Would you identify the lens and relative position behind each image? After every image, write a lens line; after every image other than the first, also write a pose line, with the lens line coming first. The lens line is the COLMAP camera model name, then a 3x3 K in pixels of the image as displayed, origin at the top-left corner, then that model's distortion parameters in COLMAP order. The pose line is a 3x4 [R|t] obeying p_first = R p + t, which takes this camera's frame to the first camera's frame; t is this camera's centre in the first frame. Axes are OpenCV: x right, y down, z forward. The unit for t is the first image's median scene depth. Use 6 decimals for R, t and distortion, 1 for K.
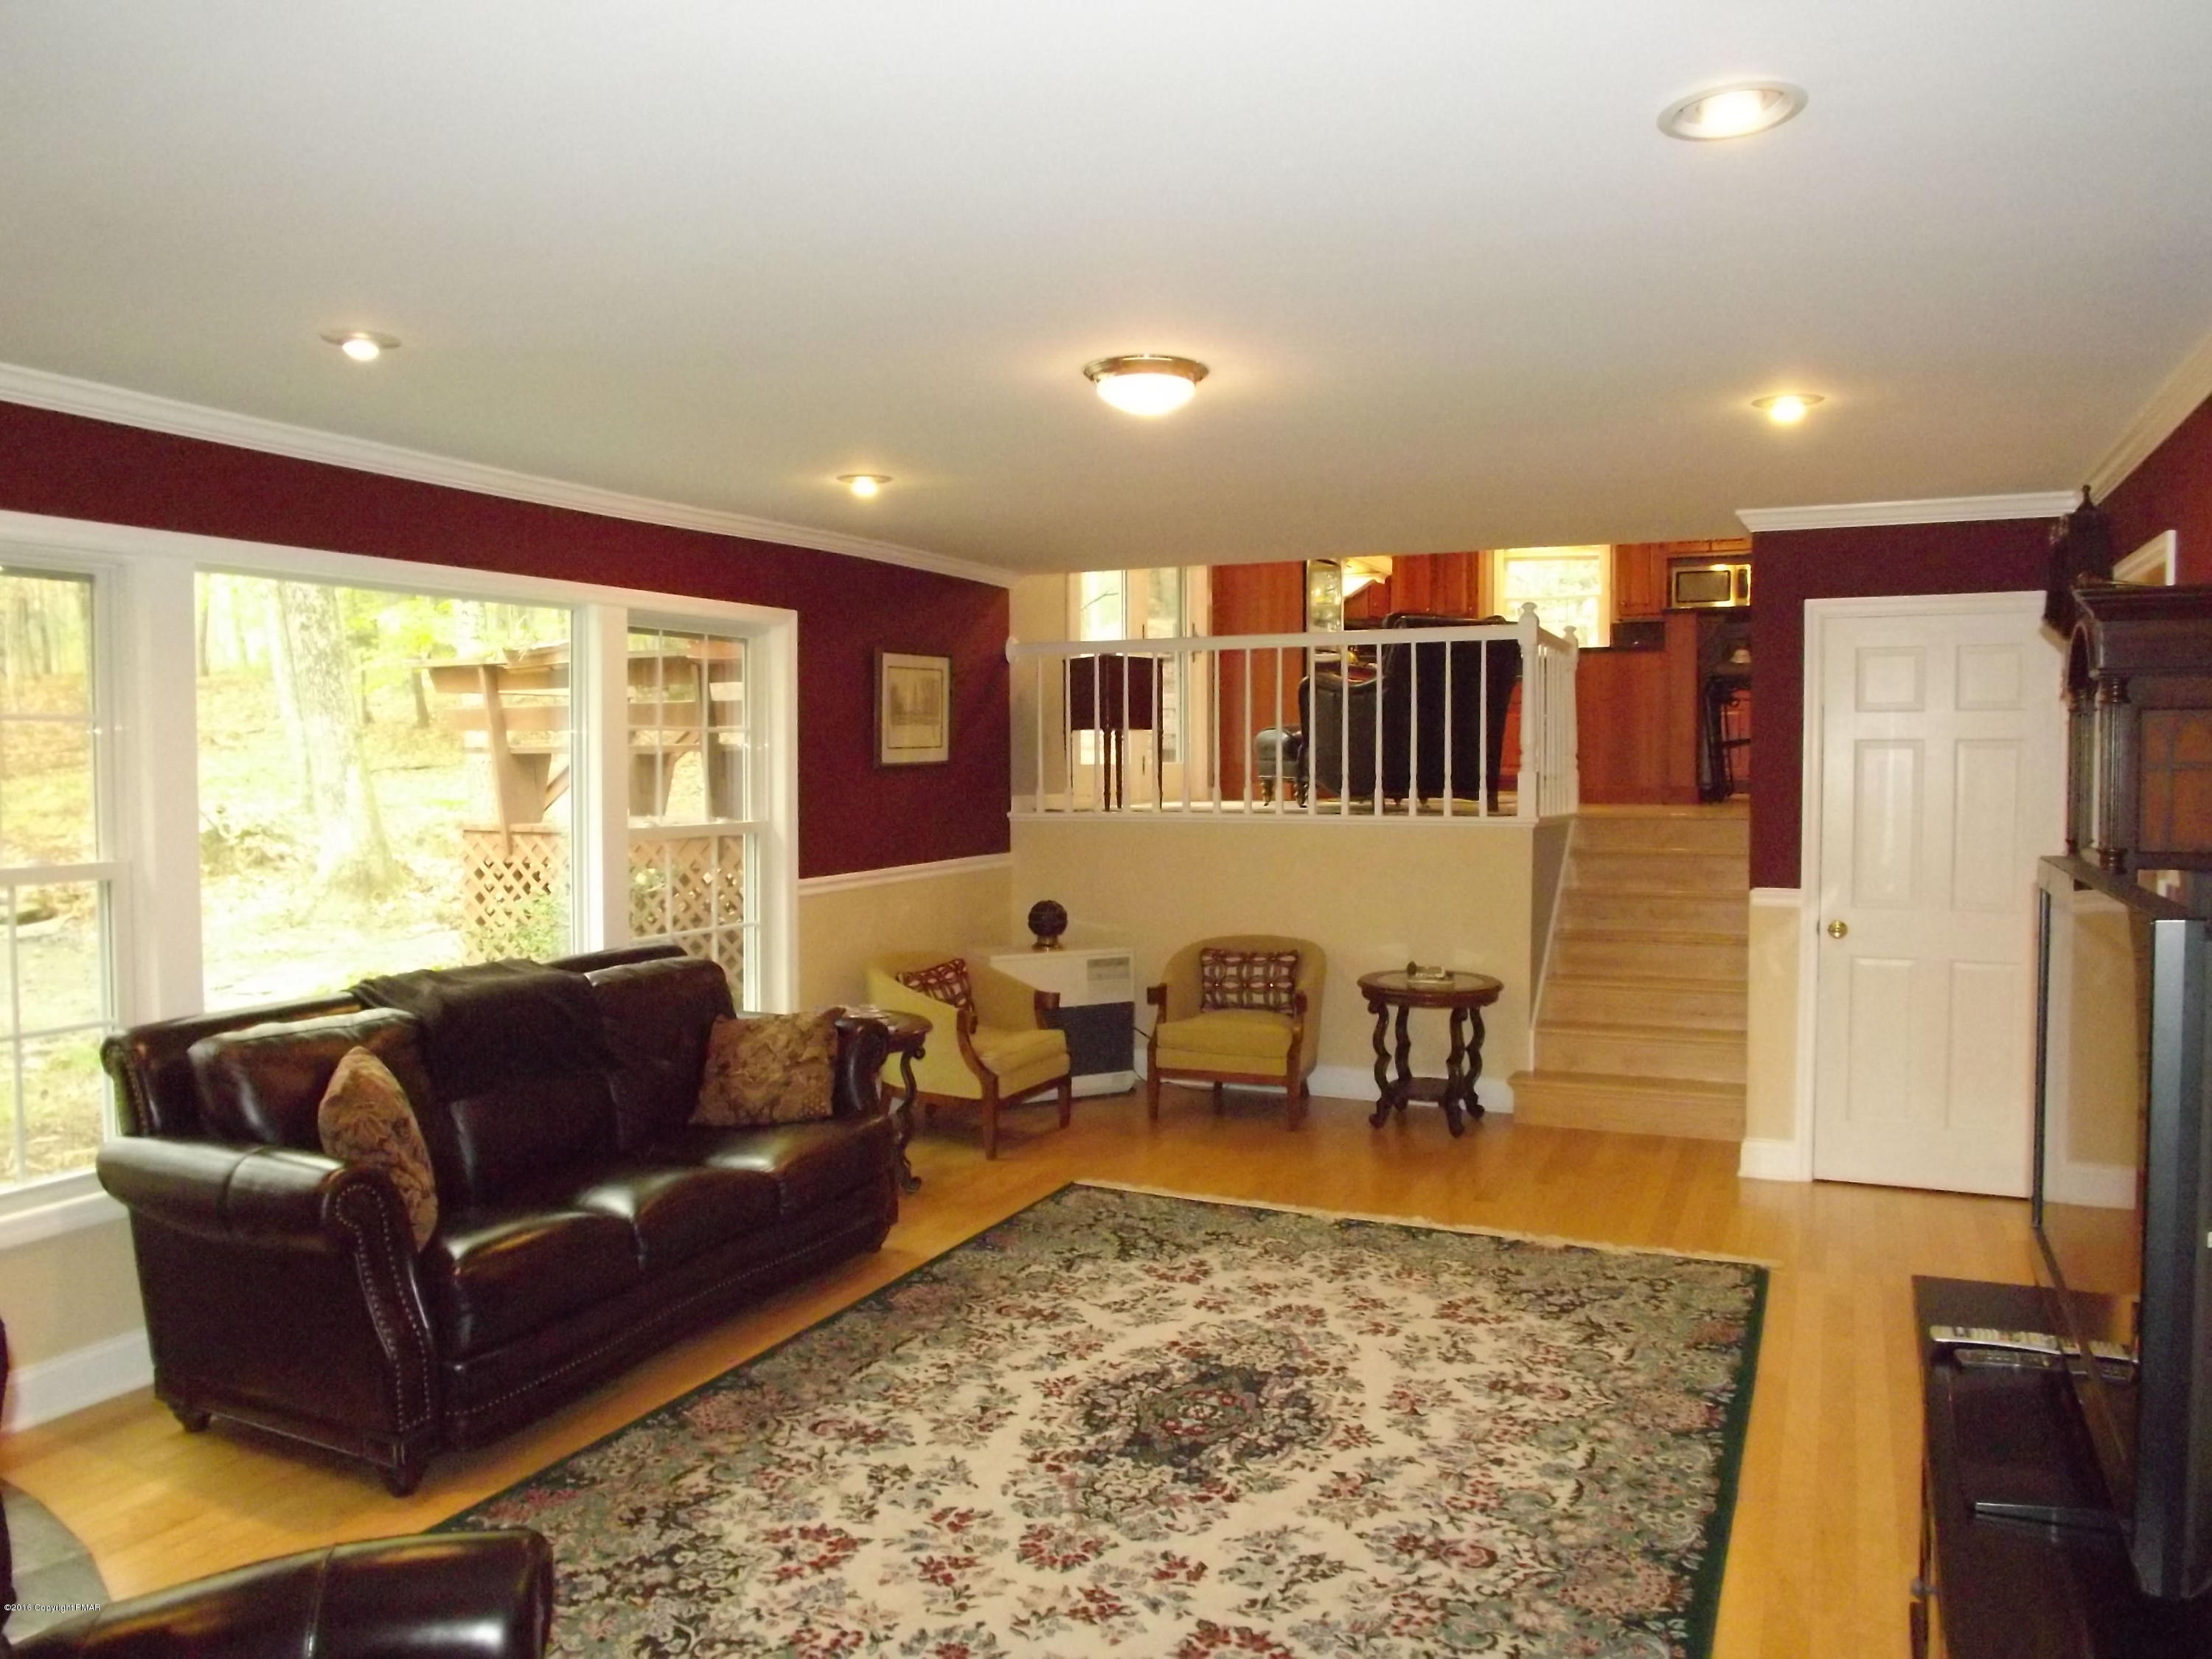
lens RADIAL K [[1604.4, 0, 1107.6], [0, 1604.4, 819.1], [0, 0, 1]] dist [-0.088040, 0.045374]
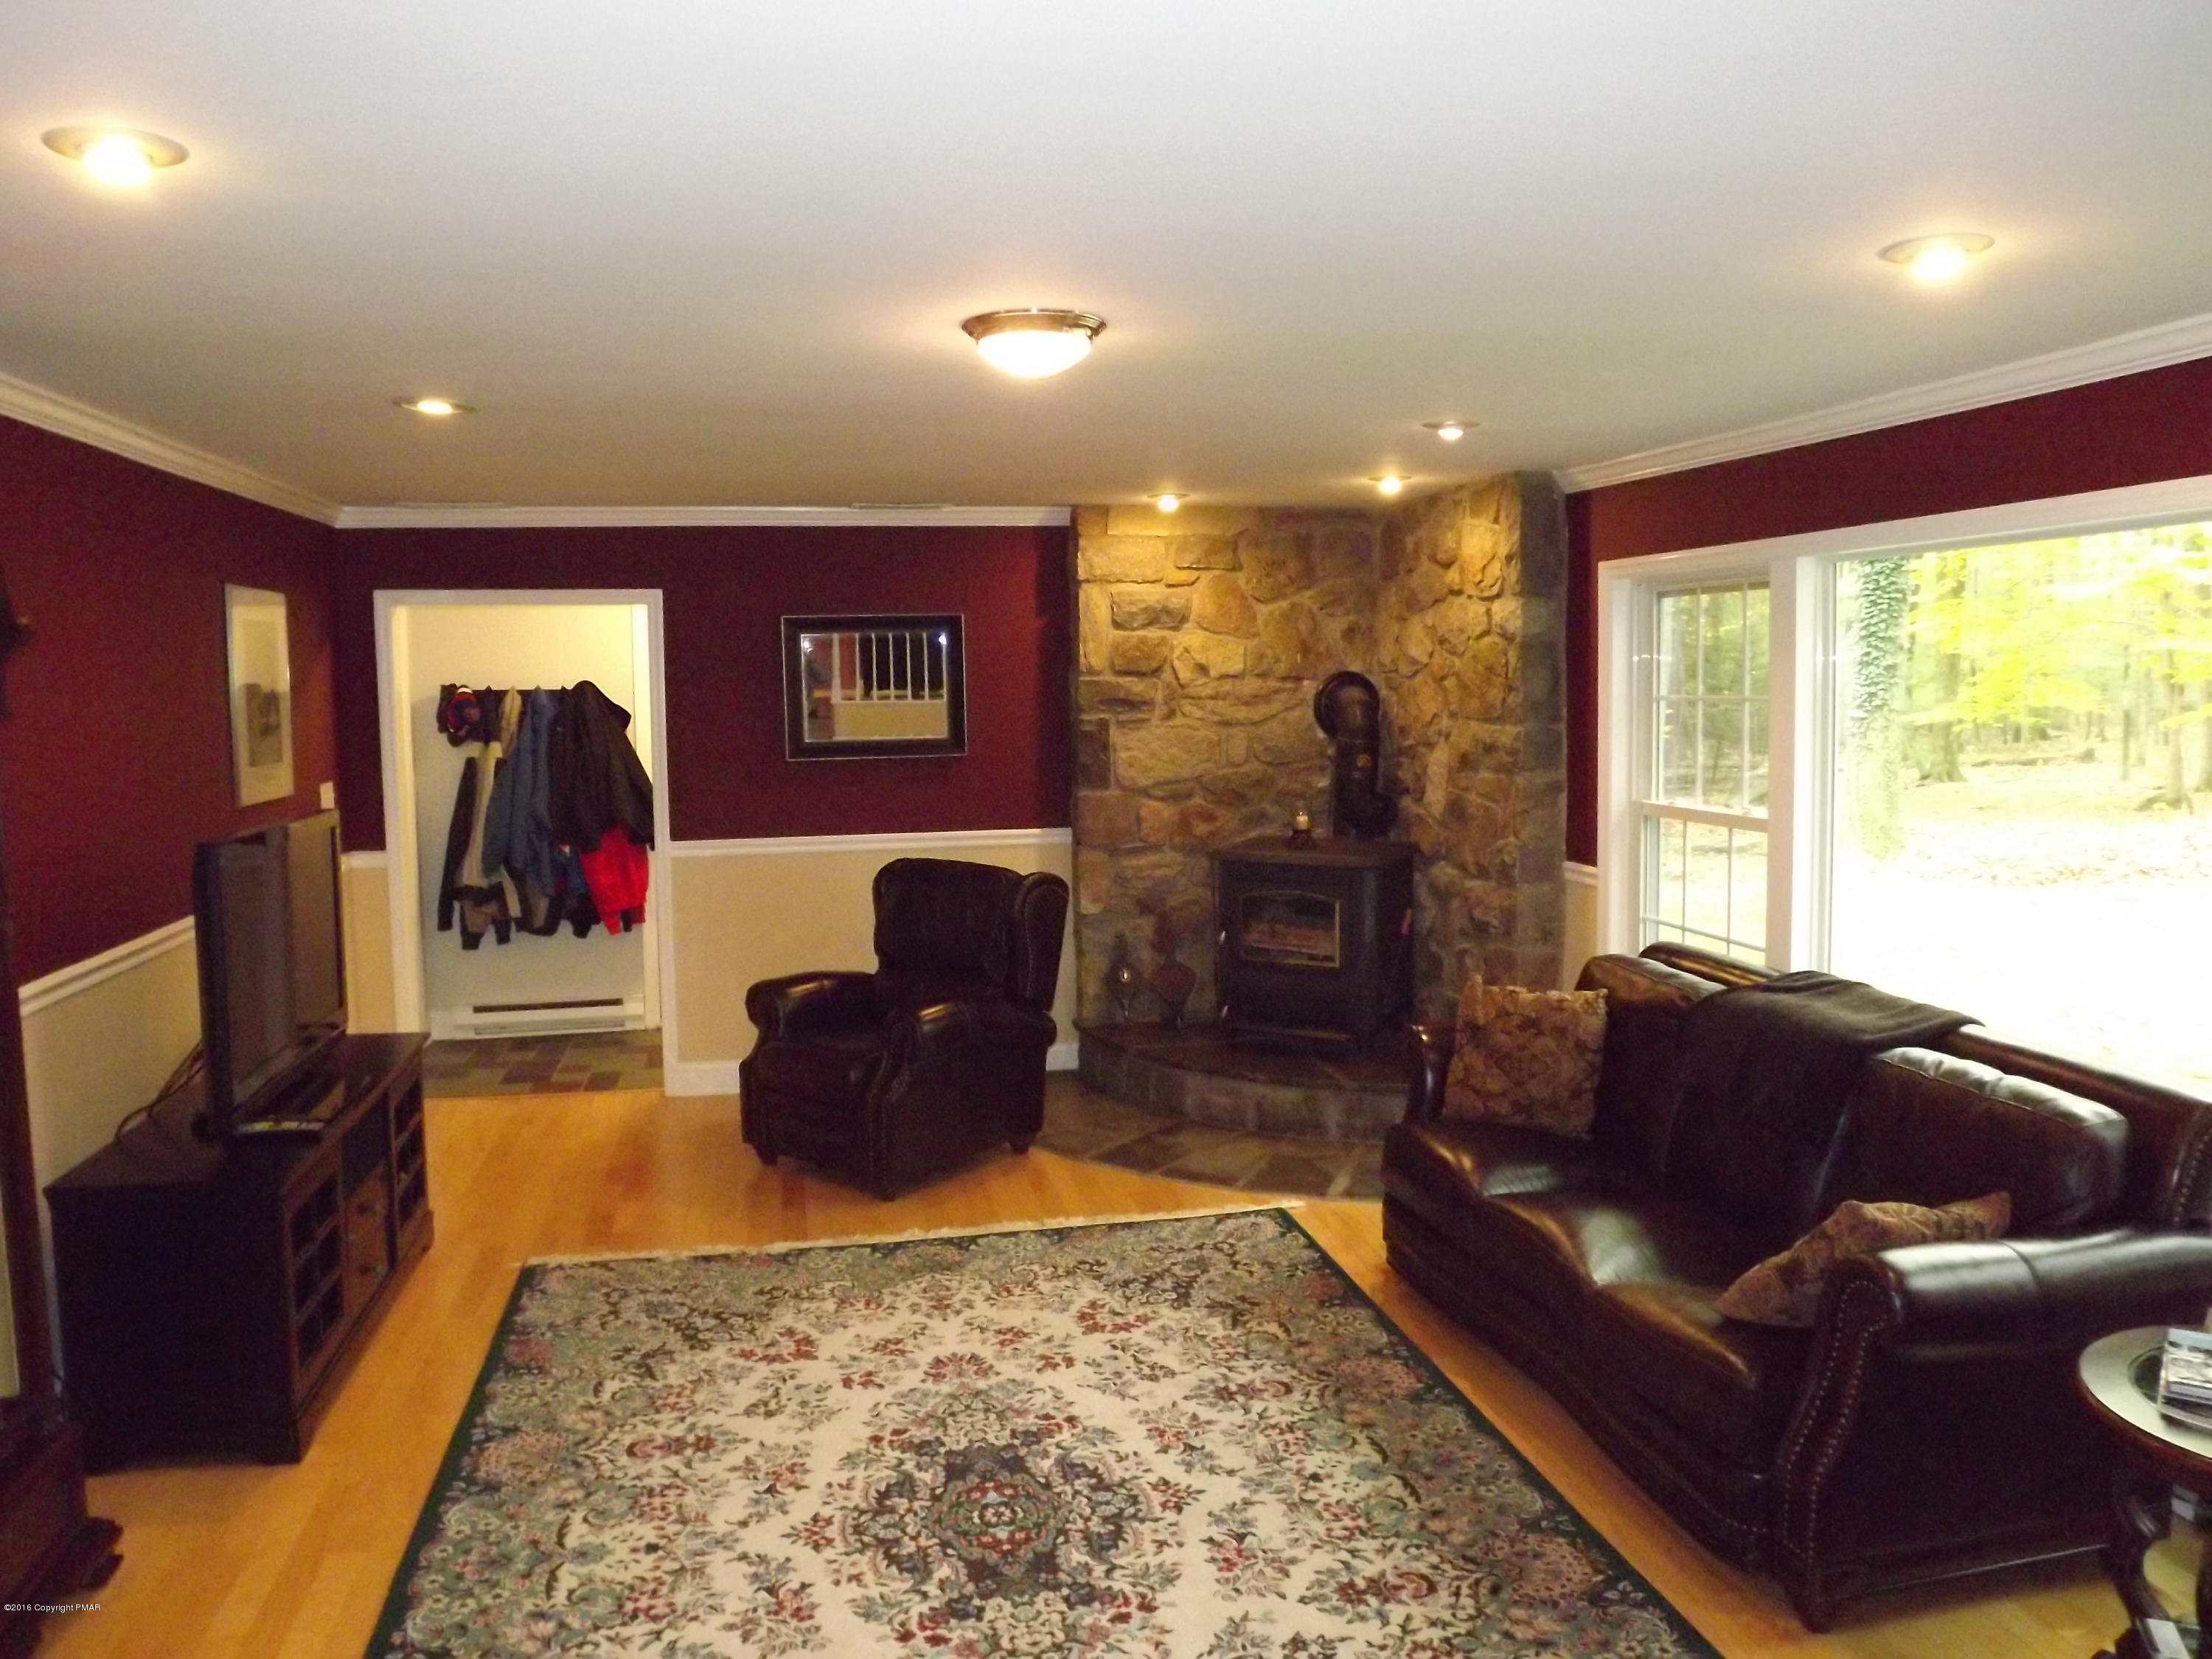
lens RADIAL K [[1604.4, 0, 1107.6], [0, 1604.4, 819.1], [0, 0, 1]] dist [-0.088040, 0.045374]
pose [[-0.800638, 0.066202, -0.595480, 0.570258], [-0.008877, 0.992457, 0.122271, -0.134473], [0.599083, 0.103181, -0.794011, 1.903868]]
